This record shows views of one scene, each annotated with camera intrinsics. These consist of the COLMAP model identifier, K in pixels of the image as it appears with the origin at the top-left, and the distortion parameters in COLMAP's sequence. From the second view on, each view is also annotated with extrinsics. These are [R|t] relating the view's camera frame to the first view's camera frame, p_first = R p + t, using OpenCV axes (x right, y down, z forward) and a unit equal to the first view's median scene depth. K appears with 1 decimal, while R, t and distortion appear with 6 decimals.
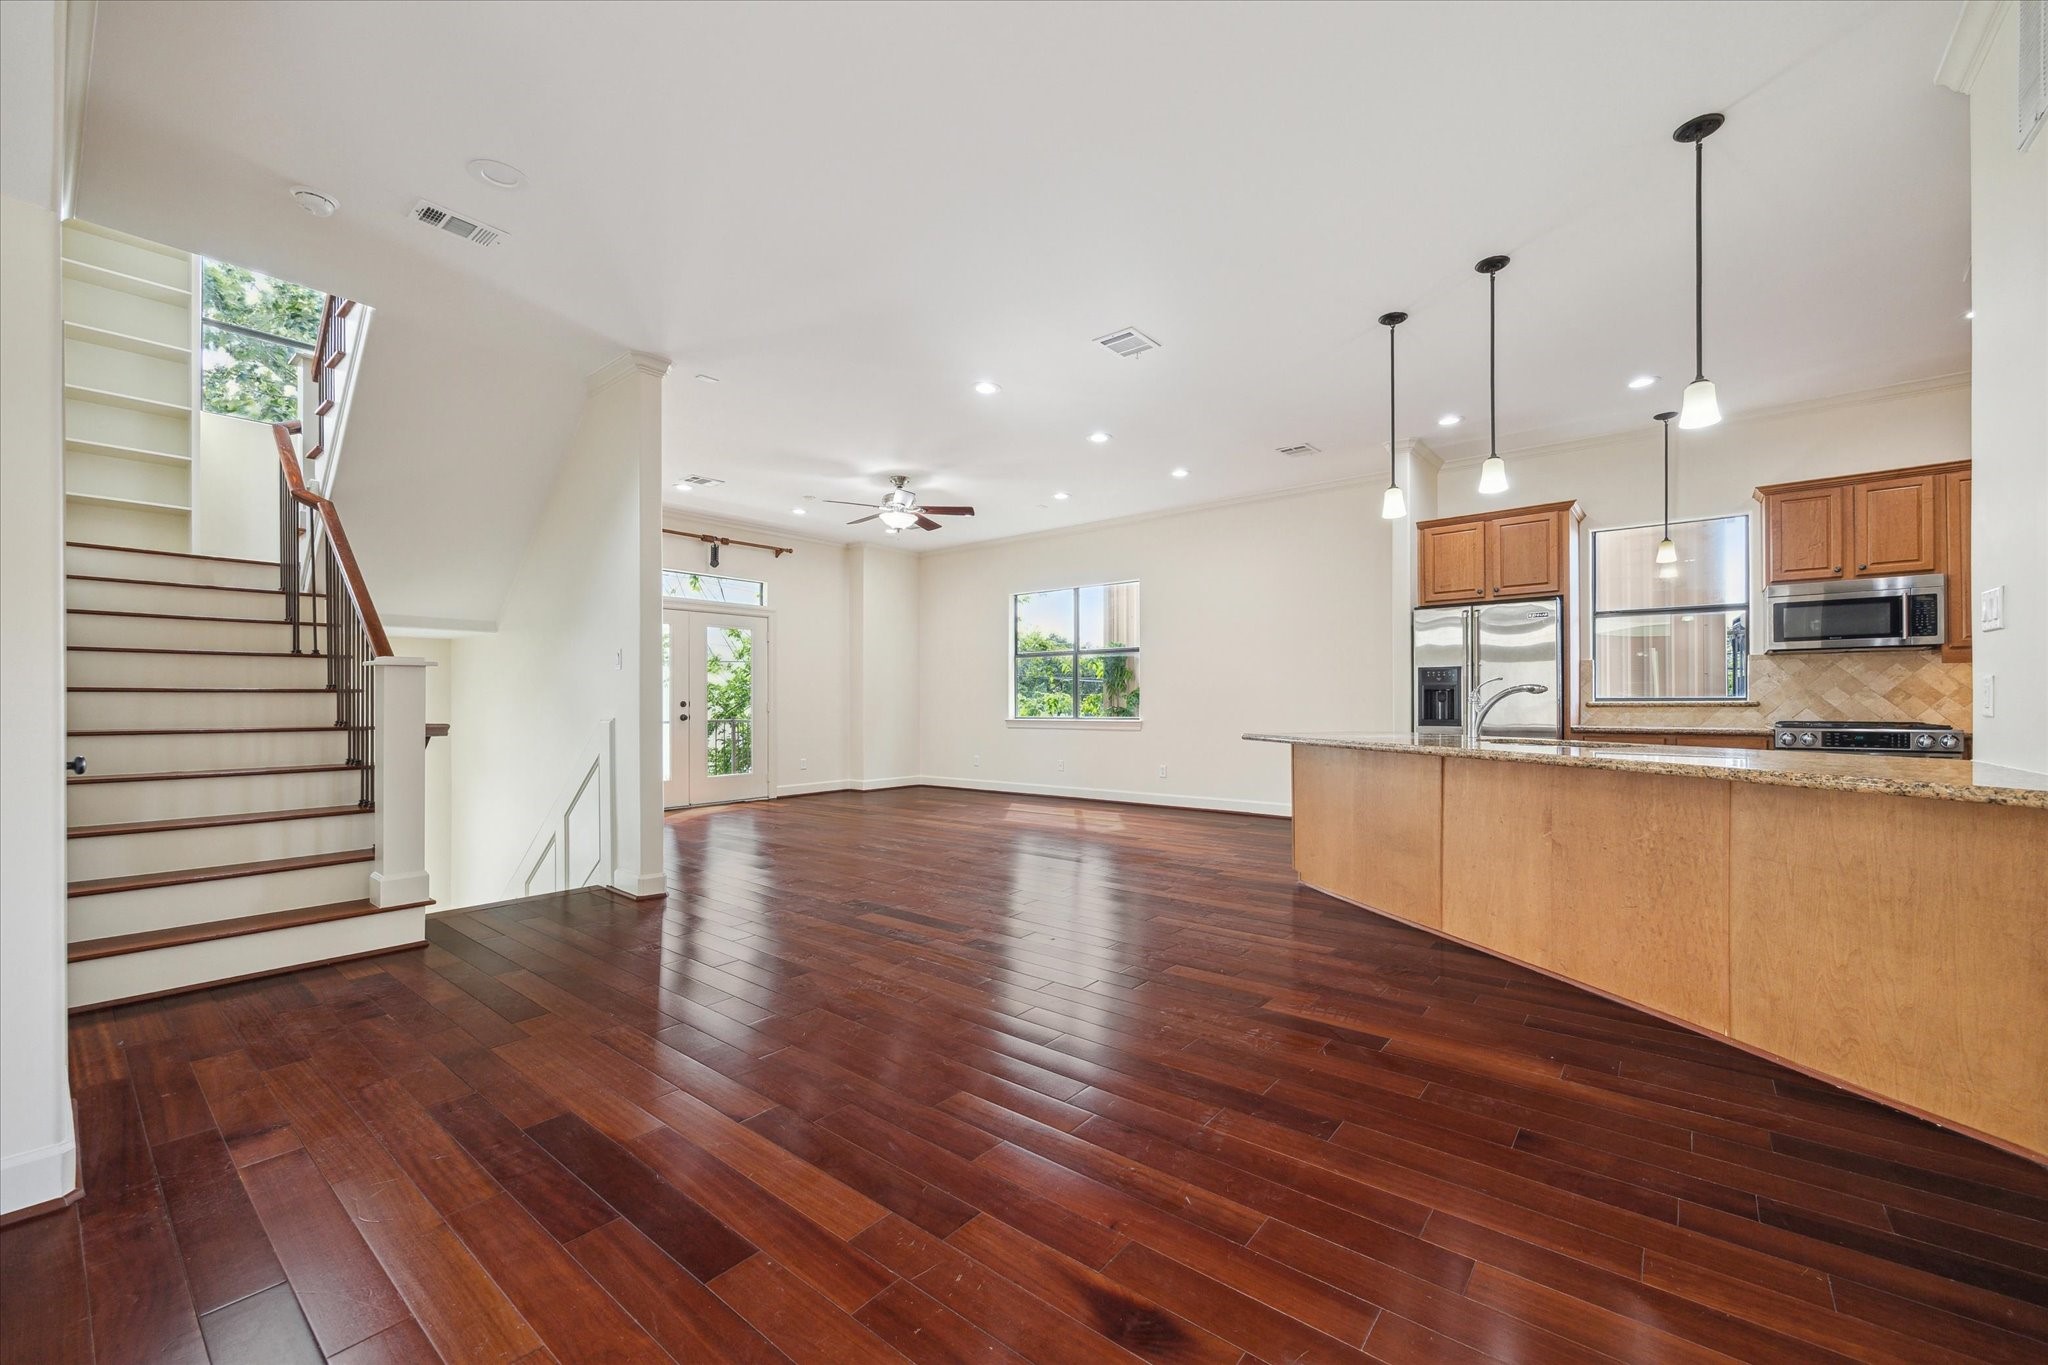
lens RADIAL K [[795.3, 0, 1042.5], [0, 795.3, 700.5], [0, 0, 1]] dist [-0.000645, -0.000240]
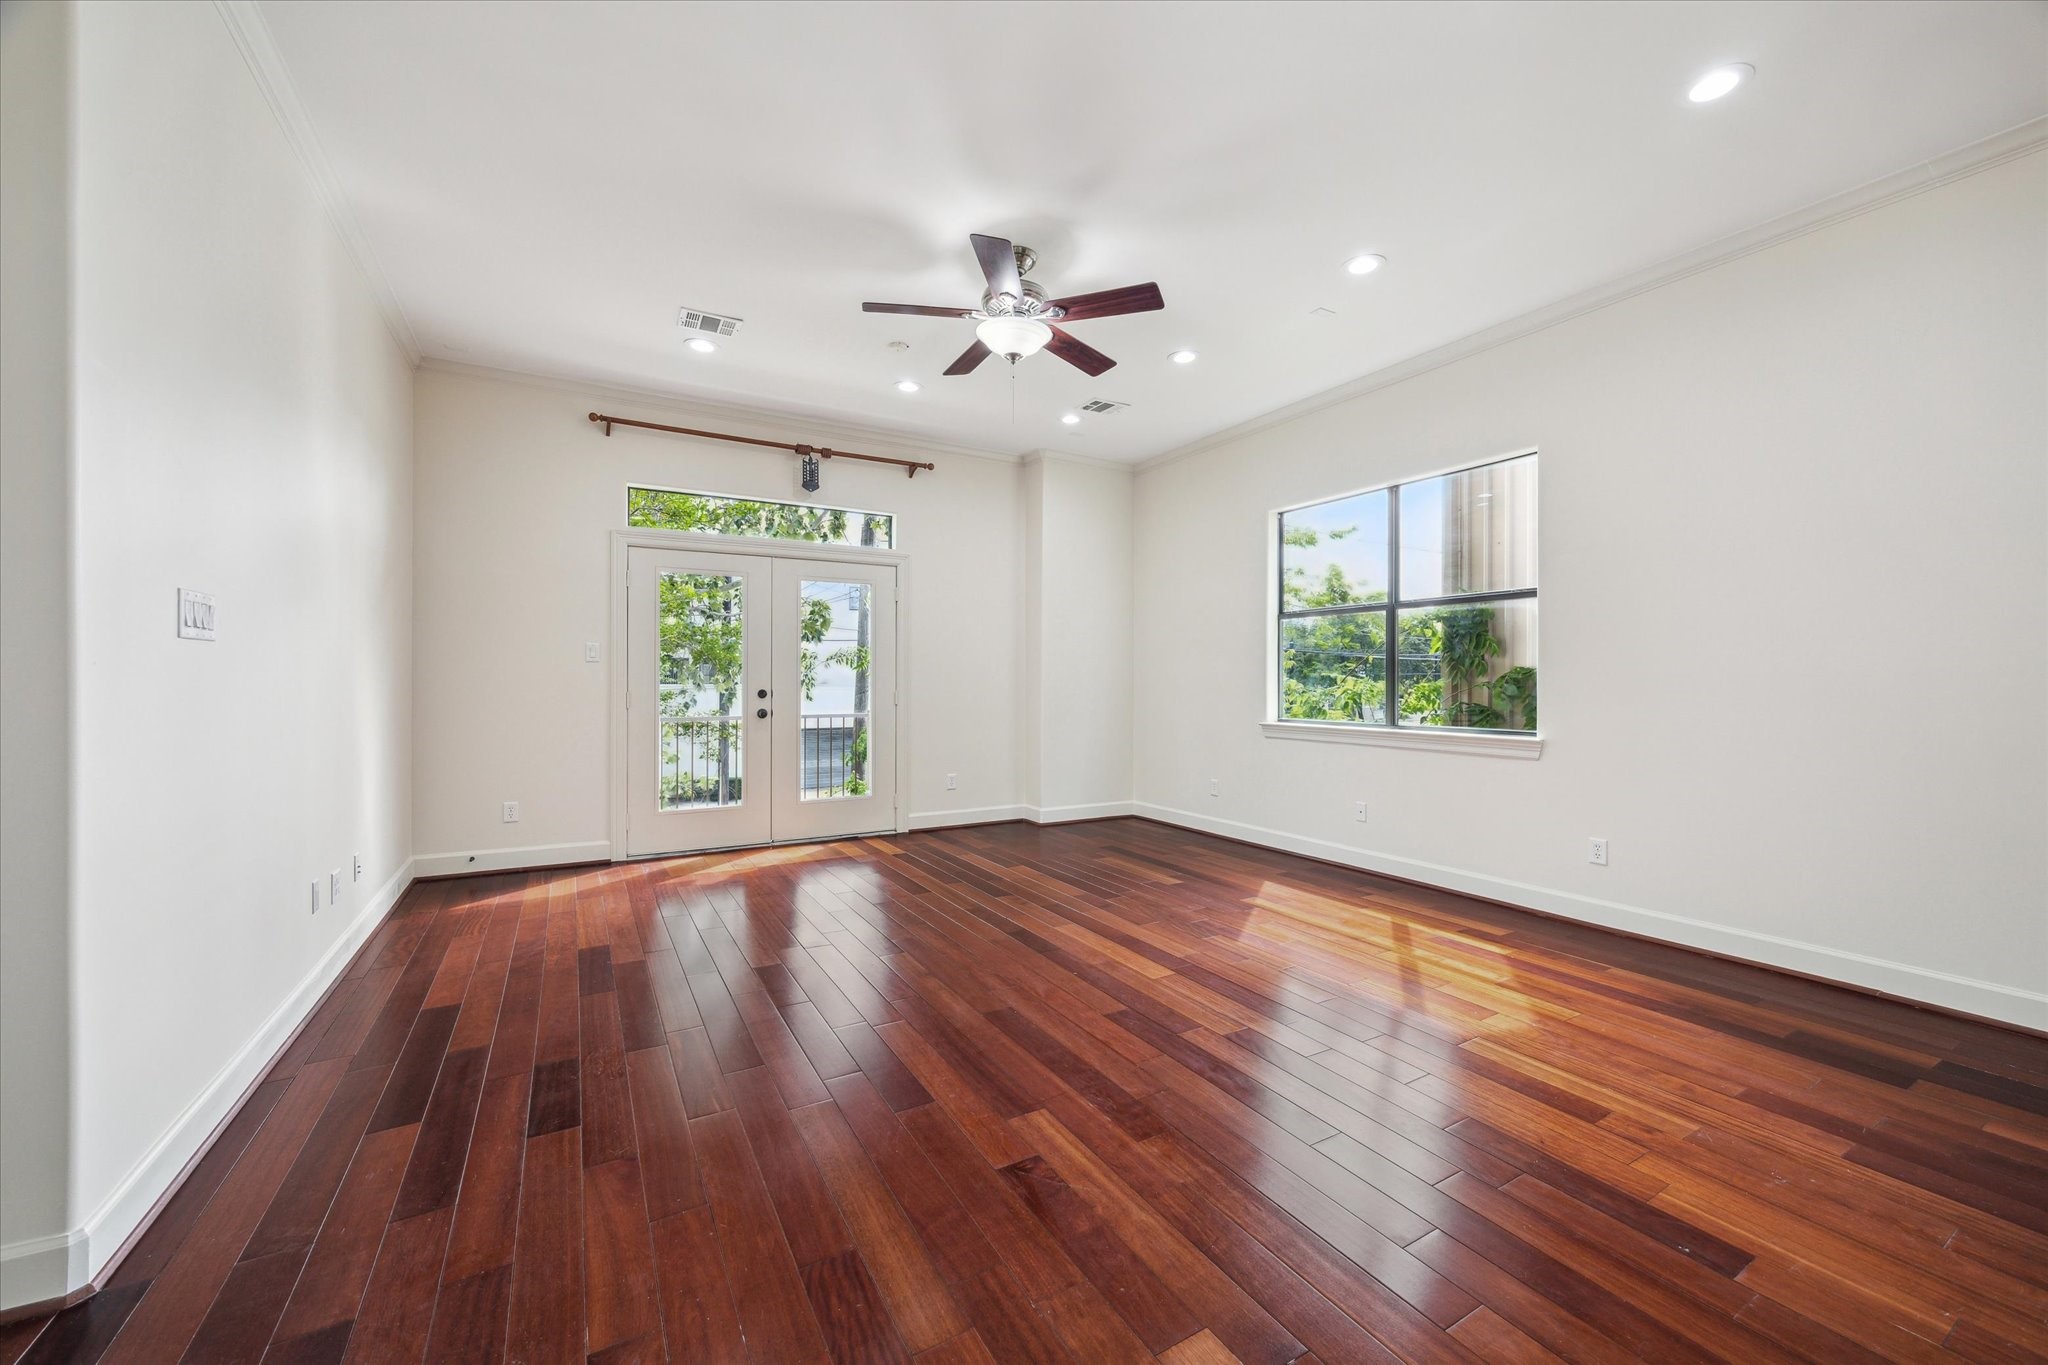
lens RADIAL K [[789.8, 0, 1039.6], [0, 789.8, 688.2], [0, 0, 1]] dist [0.000225, -0.000027]
pose [[0.929905, 0.008905, -0.367691, 0.016114], [-0.005207, 0.999925, 0.011048, -0.007954], [0.367762, -0.008359, 0.929882, 0.397252]]
